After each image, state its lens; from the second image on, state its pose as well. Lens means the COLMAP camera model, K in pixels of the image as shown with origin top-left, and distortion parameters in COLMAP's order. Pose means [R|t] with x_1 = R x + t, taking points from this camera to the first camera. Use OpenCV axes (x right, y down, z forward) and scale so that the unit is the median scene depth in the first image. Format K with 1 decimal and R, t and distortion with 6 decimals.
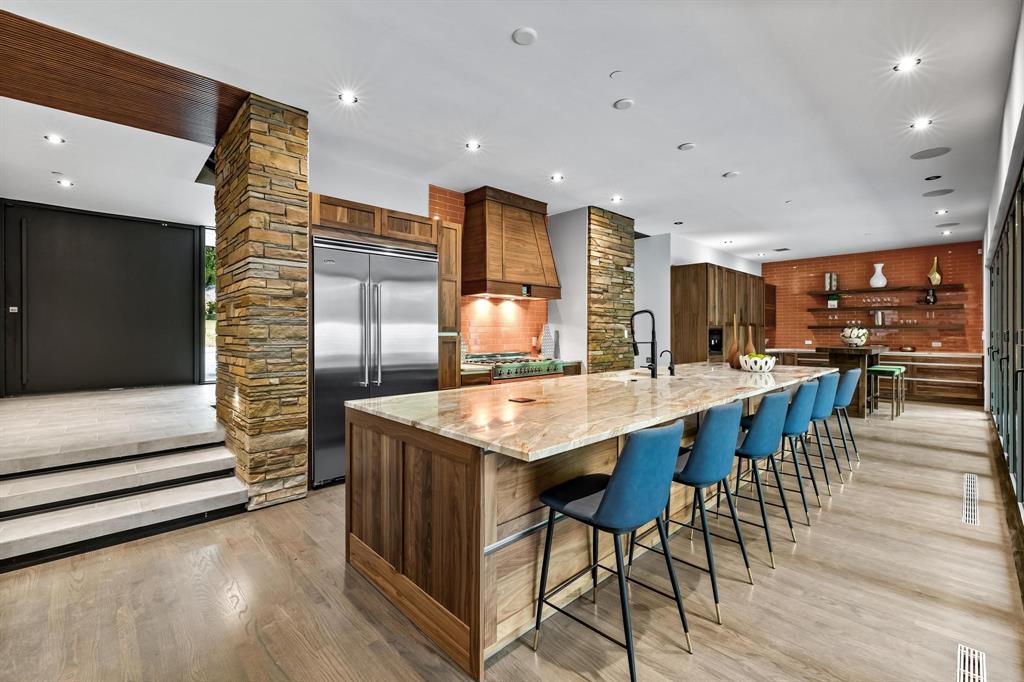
lens RADIAL K [[433.3, 0, 510.7], [0, 433.3, 331.6], [0, 0, 1]] dist [-0.001122, 0.000097]
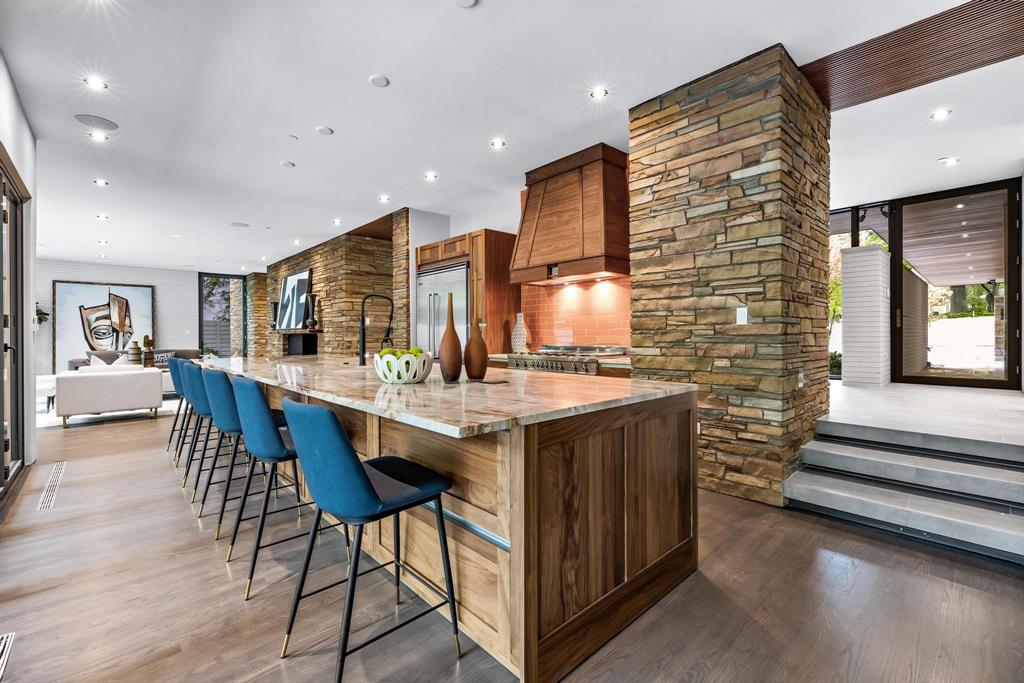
lens RADIAL K [[433.3, 0, 500.8], [0, 433.3, 336.7], [0, 0, 1]] dist [-0.001122, 0.000097]
pose [[-0.013807, 0.004607, -0.999894, 0.727019], [0.005444, 0.999975, 0.004532, 0.023994], [0.999890, -0.005381, -0.013832, 0.748011]]
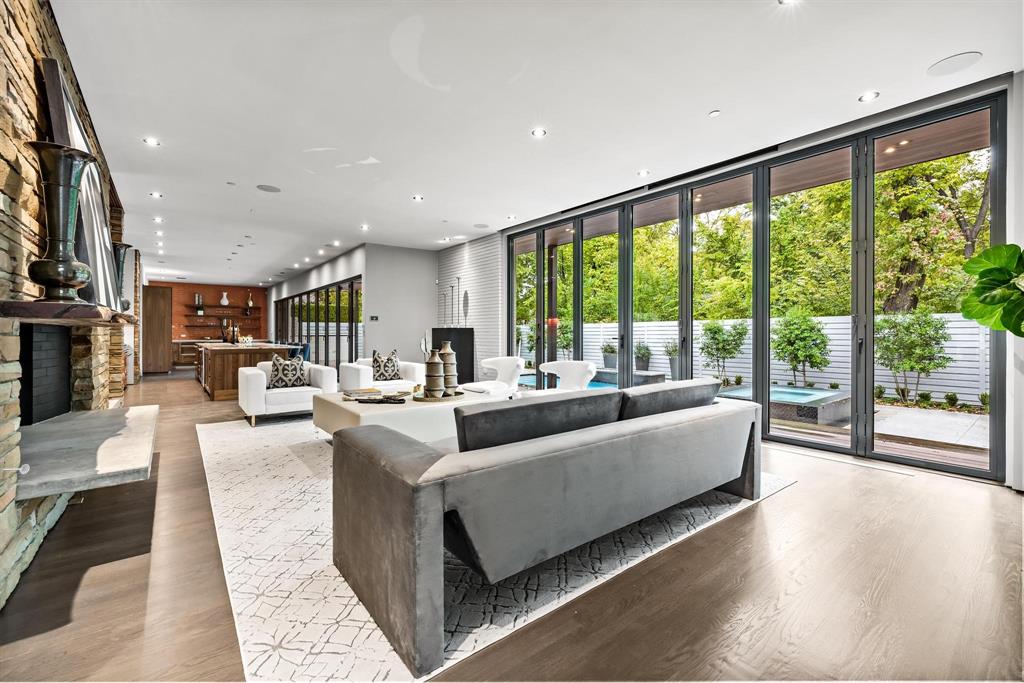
lens RADIAL K [[433.3, 0, 498.3], [0, 433.3, 333.5], [0, 0, 1]] dist [-0.001122, 0.000097]
pose [[0.101941, 0.000164, 0.994790, -1.166954], [-0.001756, 0.999998, 0.000015, 0.020973], [-0.994789, -0.001748, 0.101941, -0.465371]]
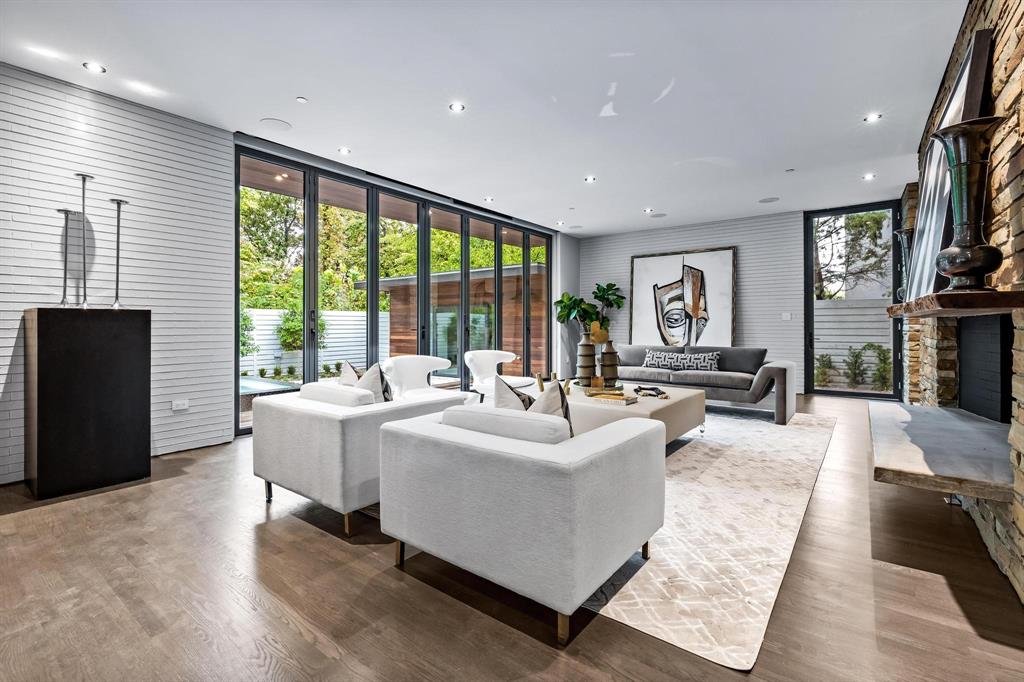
lens RADIAL K [[461.3, 0, 509.6], [0, 461.3, 322.2], [0, 0, 1]] dist [-0.004457, 0.000269]
pose [[-0.985917, 0.001500, -0.167227, -0.247455], [0.002844, 0.999966, -0.007798, 0.025891], [0.167209, -0.008164, -0.985888, 0.402146]]
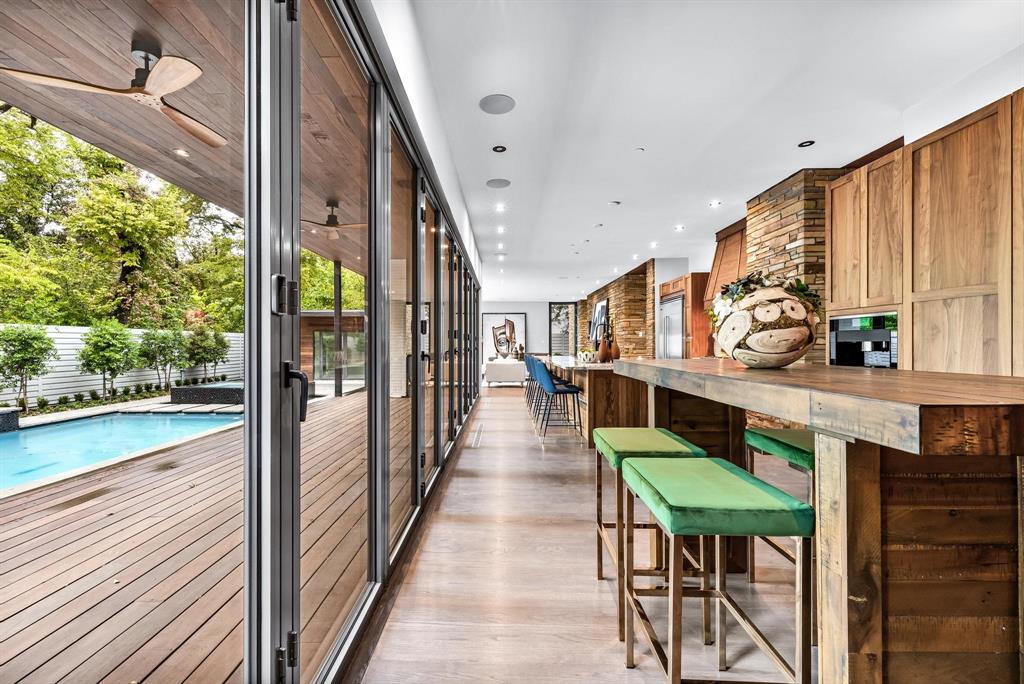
lens RADIAL K [[433.3, 0, 500.3], [0, 433.3, 344.9], [0, 0, 1]] dist [-0.001122, 0.000097]
pose [[-0.690191, 0.001100, -0.723626, 1.152923], [0.001496, 0.999999, 0.000093, 0.025216], [0.723625, -0.001018, -0.690192, 1.151936]]
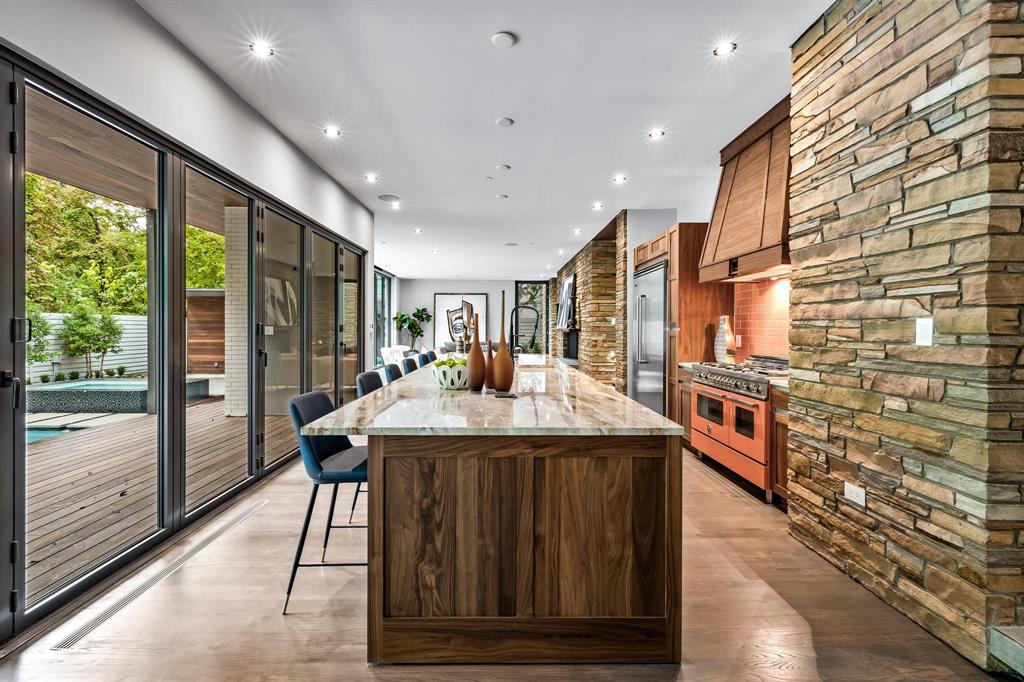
lens RADIAL K [[433.3, 0, 506.9], [0, 433.3, 331.8], [0, 0, 1]] dist [-0.001122, 0.000097]
pose [[-0.672773, 0.004805, -0.739833, 0.655533], [-0.002502, 0.999958, 0.008770, 0.003870], [0.739845, 0.007751, -0.672733, 0.985470]]
